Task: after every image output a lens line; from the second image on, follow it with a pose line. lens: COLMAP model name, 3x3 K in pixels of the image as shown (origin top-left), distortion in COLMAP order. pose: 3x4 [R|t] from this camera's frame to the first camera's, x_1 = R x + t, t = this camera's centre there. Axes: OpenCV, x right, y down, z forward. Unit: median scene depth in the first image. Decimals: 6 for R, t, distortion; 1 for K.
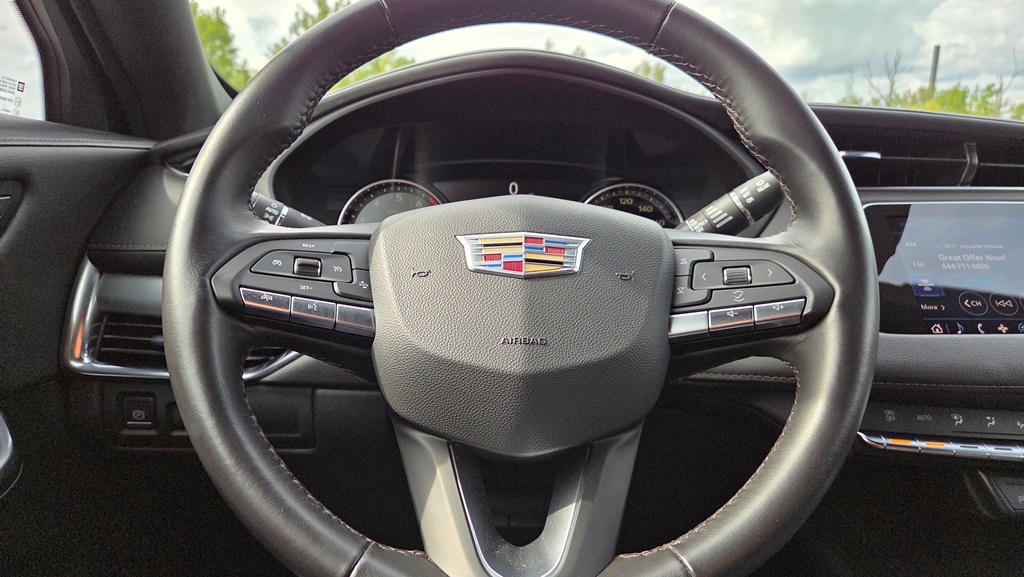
lens RADIAL K [[683.6, 0, 519.6], [0, 683.6, 296.2], [0, 0, 1]] dist [0.045900, -0.050709]
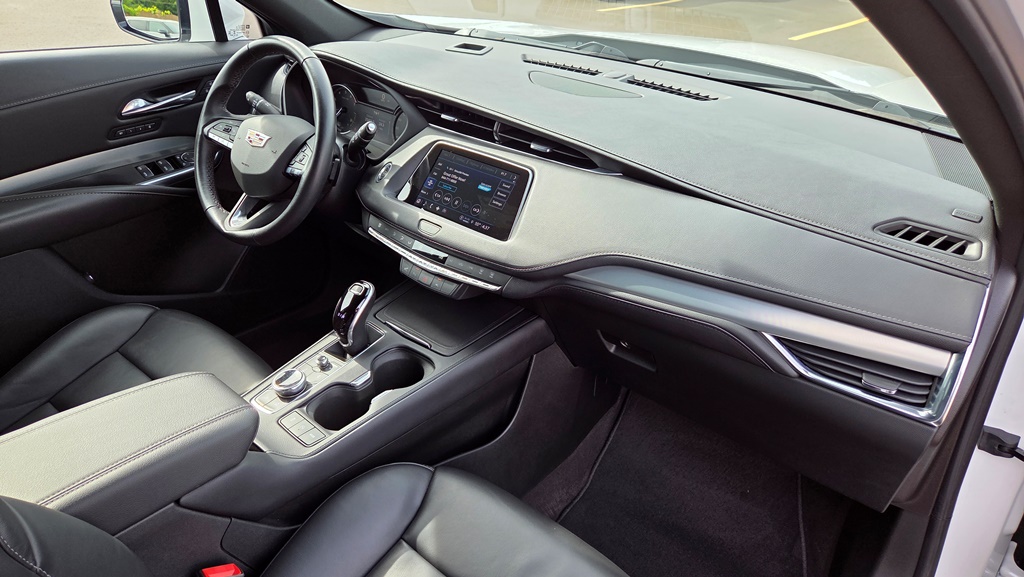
lens RADIAL K [[676.8, 0, 507.9], [0, 676.8, 292.1], [0, 0, 1]] dist [0.068934, -0.077407]
pose [[0.752566, 0.346194, -0.560173, 2.260480], [-0.139549, 0.915180, 0.378115, -0.600136], [0.643560, -0.206385, 0.737045, -0.627882]]
